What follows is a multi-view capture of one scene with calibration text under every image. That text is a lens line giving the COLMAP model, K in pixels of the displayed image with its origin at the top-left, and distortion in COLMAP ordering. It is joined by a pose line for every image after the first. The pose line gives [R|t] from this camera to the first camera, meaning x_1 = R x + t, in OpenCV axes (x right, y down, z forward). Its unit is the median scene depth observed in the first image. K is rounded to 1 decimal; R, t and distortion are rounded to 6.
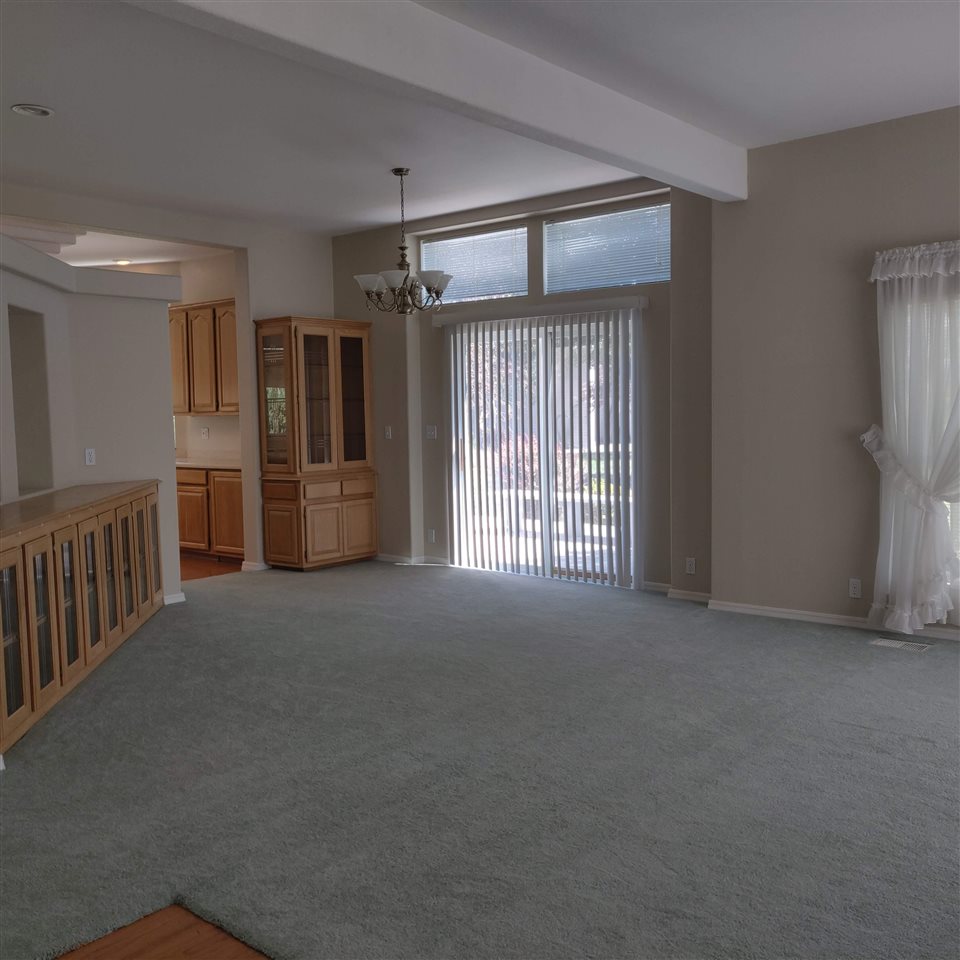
lens RADIAL K [[966.7, 0, 477.6], [0, 966.7, 479.6], [0, 0, 1]] dist [0.003995, 0.000000]
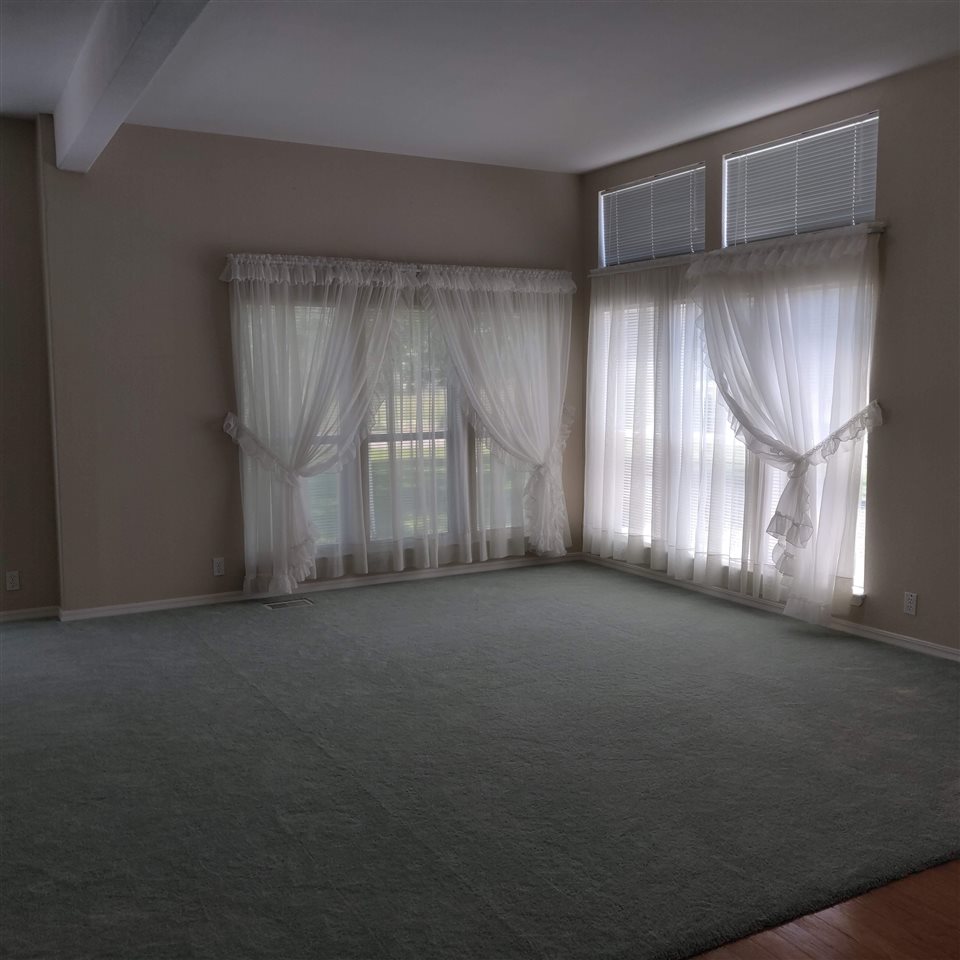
lens RADIAL K [[966.7, 0, 476.6], [0, 966.7, 477.3], [0, 0, 1]] dist [0.003995, 0.000000]
pose [[0.338885, -0.074191, 0.937898, -0.536991], [0.067492, 0.996235, 0.054419, -0.025899], [-0.938404, 0.044859, 0.342616, 0.386140]]
